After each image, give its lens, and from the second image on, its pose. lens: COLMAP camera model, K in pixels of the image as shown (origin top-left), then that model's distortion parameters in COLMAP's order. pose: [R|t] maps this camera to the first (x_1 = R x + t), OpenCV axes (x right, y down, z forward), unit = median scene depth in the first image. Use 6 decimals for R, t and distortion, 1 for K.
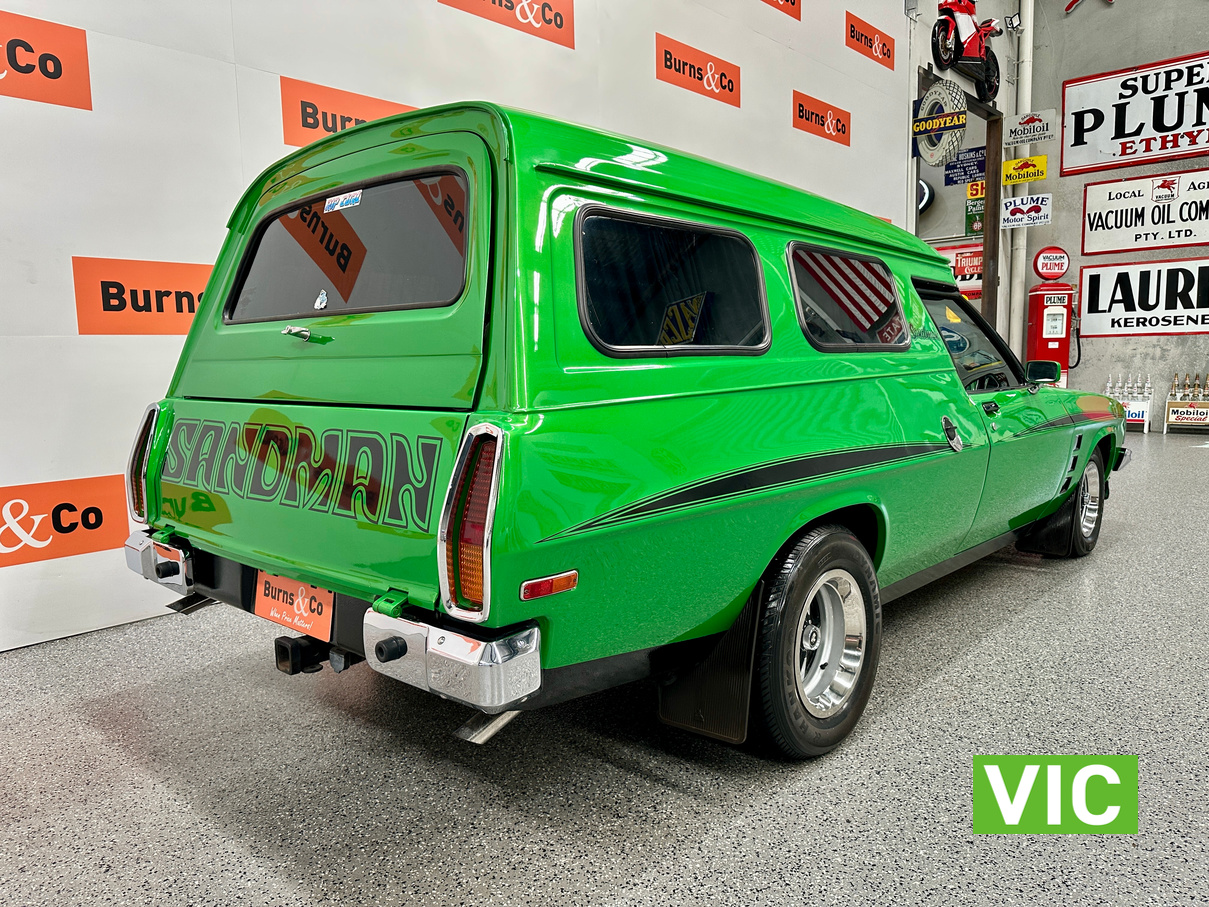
lens RADIAL K [[854.1, 0, 604.5], [0, 854.1, 453.5], [0, 0, 1]] dist [0.007104, 0.000879]
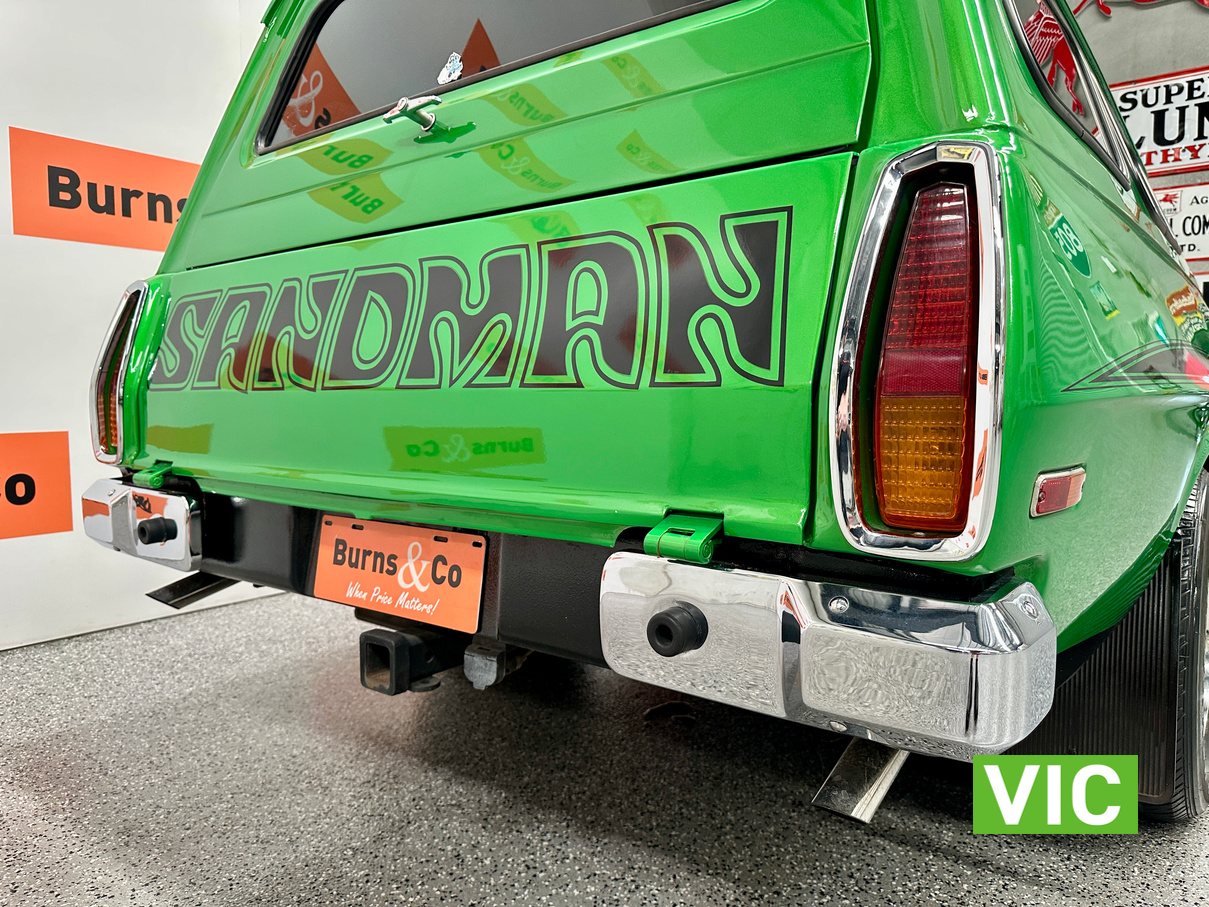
lens RADIAL K [[847.7, 0, 599.5], [0, 847.7, 447.5], [0, 0, 1]] dist [0.035482, -0.046972]
pose [[0.997412, 0.012044, 0.070885, -0.188662], [-0.008390, 0.998631, -0.051624, 0.084246], [-0.071410, 0.050895, 0.996148, 0.286006]]
